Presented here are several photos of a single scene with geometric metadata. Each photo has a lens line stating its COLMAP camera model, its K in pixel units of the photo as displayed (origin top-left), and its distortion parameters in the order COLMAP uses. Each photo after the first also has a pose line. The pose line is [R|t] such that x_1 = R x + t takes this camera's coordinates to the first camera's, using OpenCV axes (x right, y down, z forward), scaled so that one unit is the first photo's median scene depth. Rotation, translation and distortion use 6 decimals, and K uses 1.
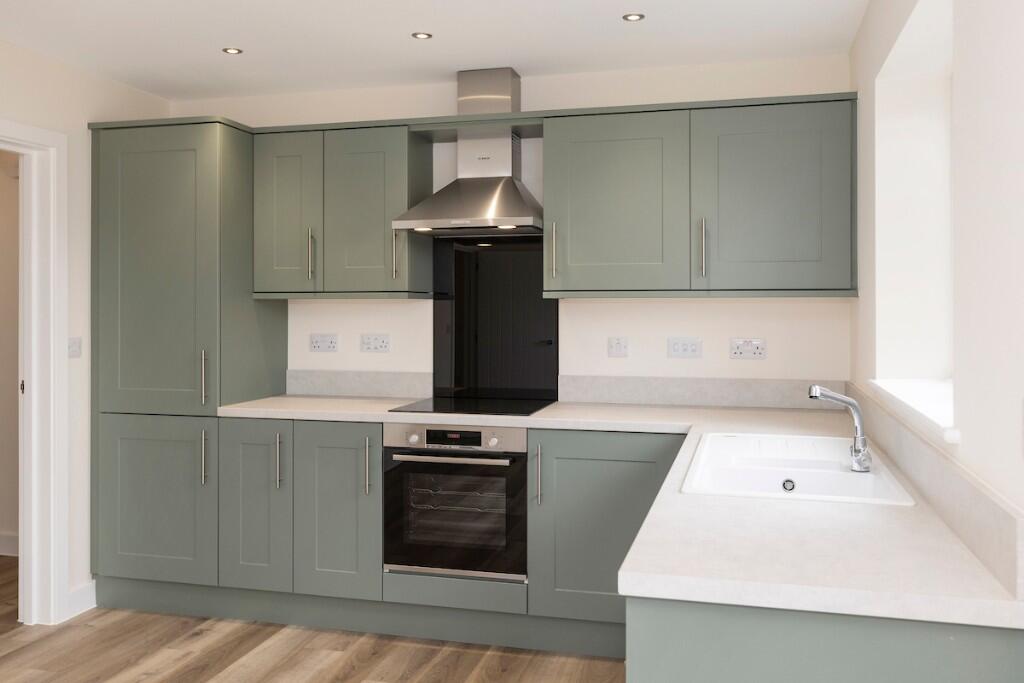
lens RADIAL K [[881.9, 0, 512.1], [0, 881.9, 308.3], [0, 0, 1]] dist [-0.001279, 0.000896]
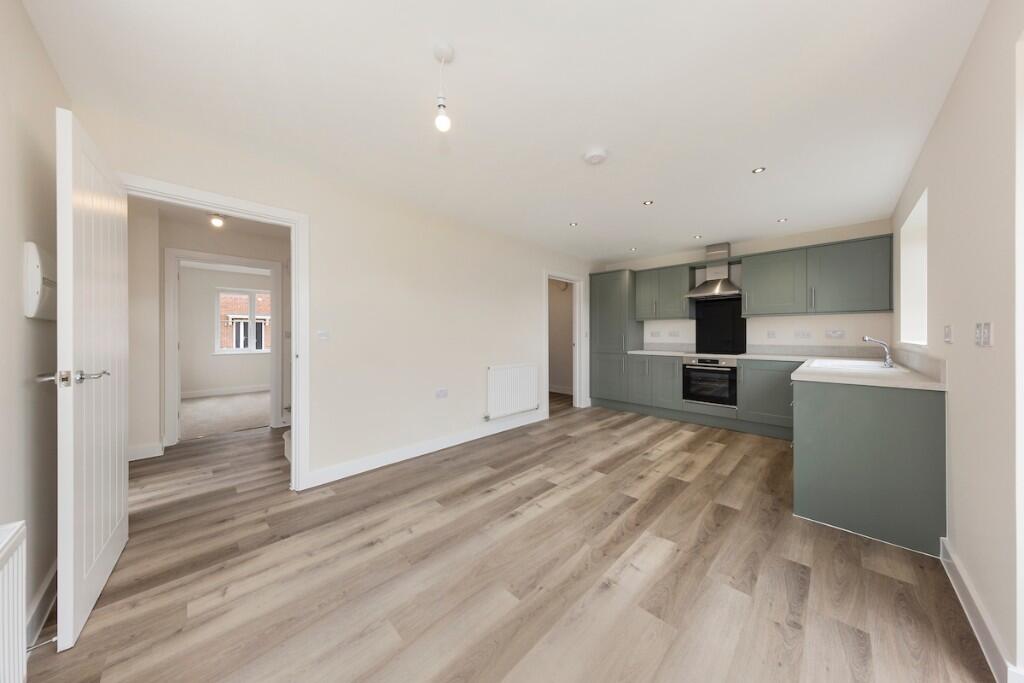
lens RADIAL K [[321.7, 0, 506.7], [0, 321.7, 336.9], [0, 0, 1]] dist [-0.000484, 0.000048]
pose [[0.867102, -0.000889, -0.498129, -0.111133], [0.004959, 0.999964, 0.006848, 0.042925], [0.498105, -0.008408, 0.867076, -0.348888]]
